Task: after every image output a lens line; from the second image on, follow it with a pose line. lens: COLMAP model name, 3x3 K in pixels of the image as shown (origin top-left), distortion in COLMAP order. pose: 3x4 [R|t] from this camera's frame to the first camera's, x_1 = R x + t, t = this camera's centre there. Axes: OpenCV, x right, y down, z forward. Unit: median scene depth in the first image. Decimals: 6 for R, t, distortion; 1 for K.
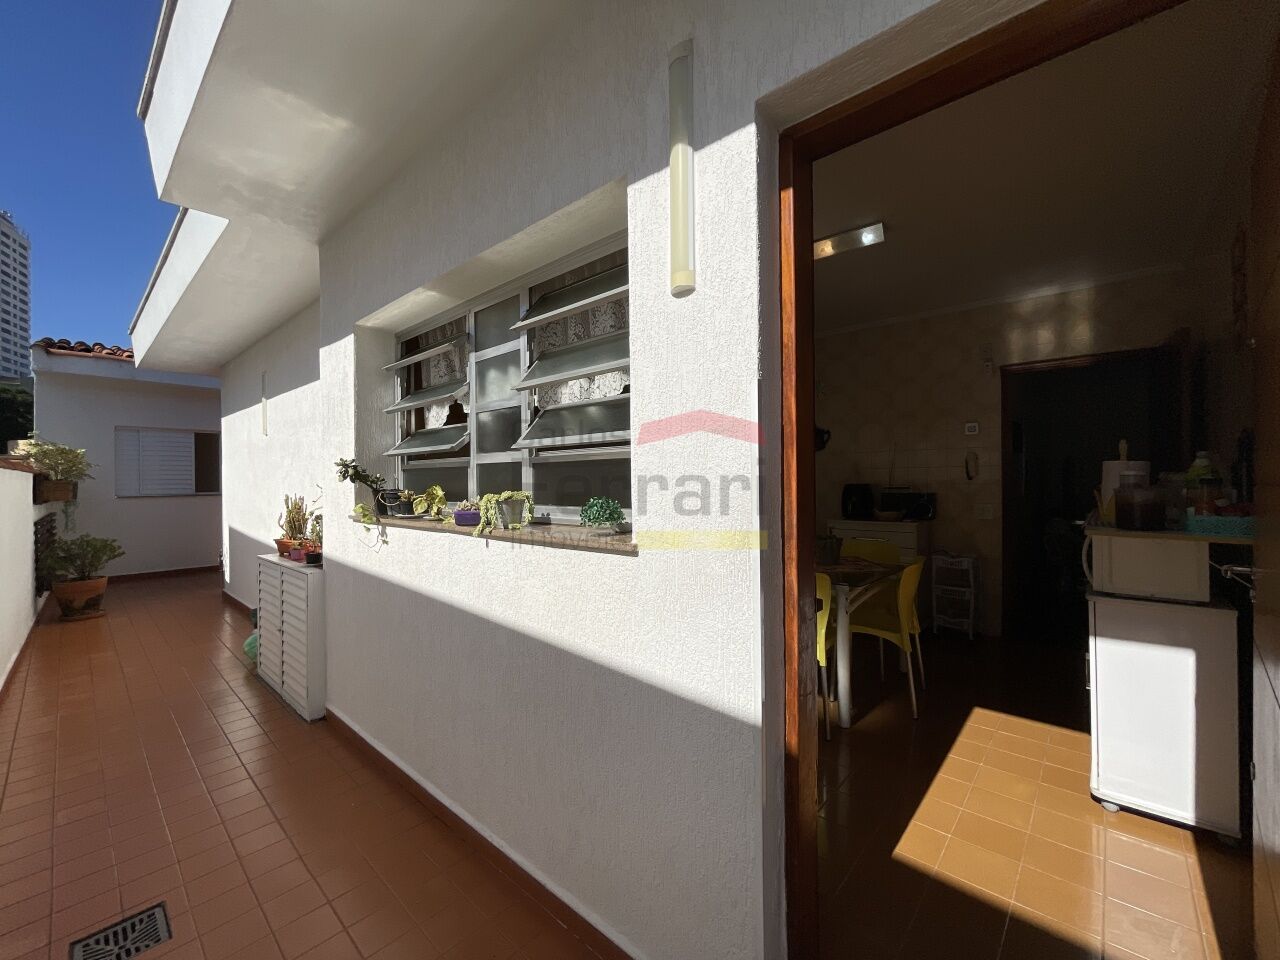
lens RADIAL K [[520.3, 0, 640.5], [0, 520.3, 478.9], [0, 0, 1]] dist [0.002993, 0.000209]
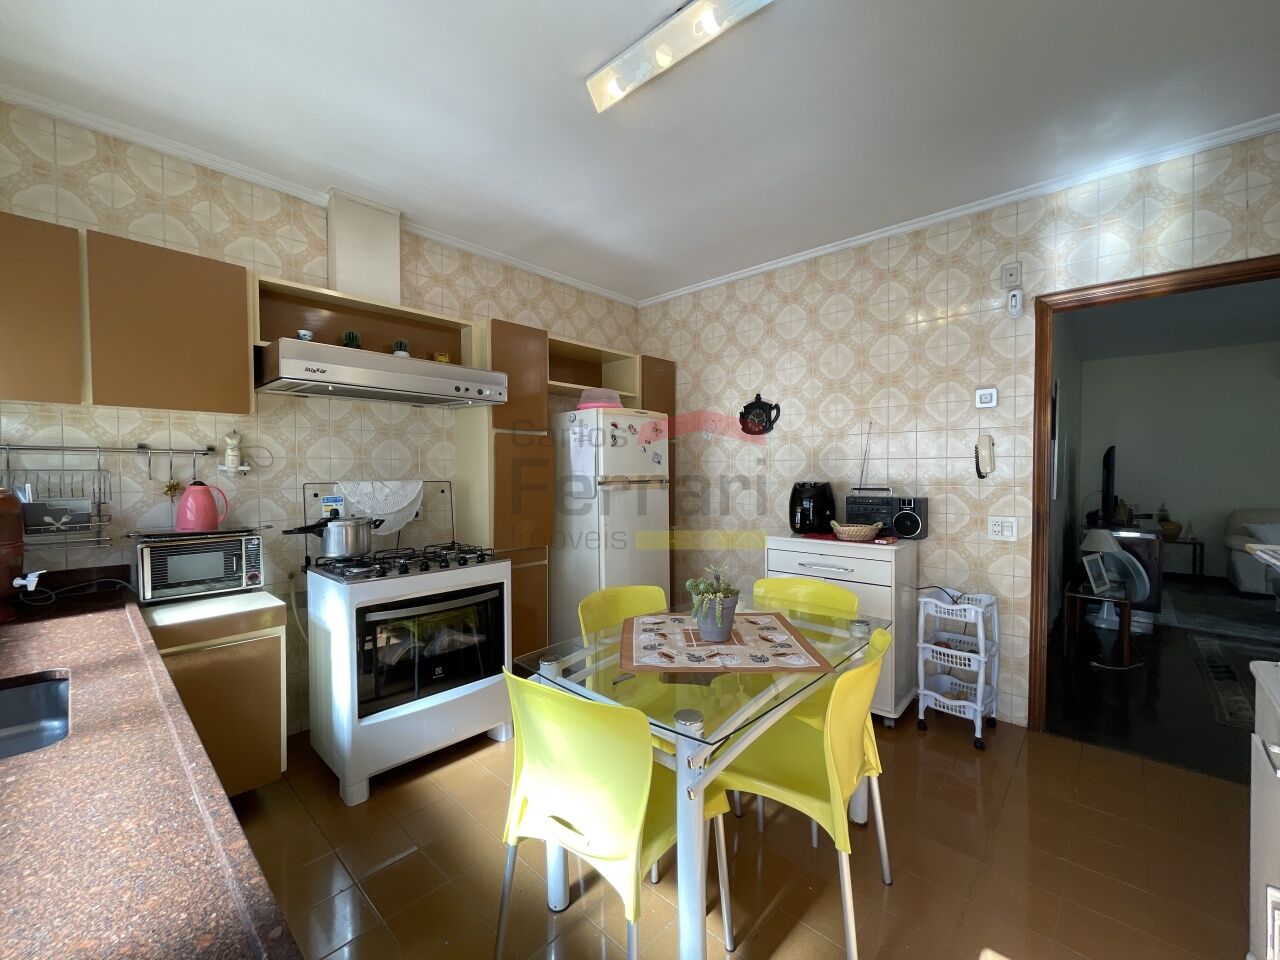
lens RADIAL K [[520.3, 0, 640.0], [0, 520.3, 480.9], [0, 0, 1]] dist [0.002993, 0.000209]
pose [[0.999861, 0.007300, -0.014965, 0.230485], [-0.006995, 0.999770, 0.020282, -0.004884], [0.015110, -0.020174, 0.999682, 0.366462]]
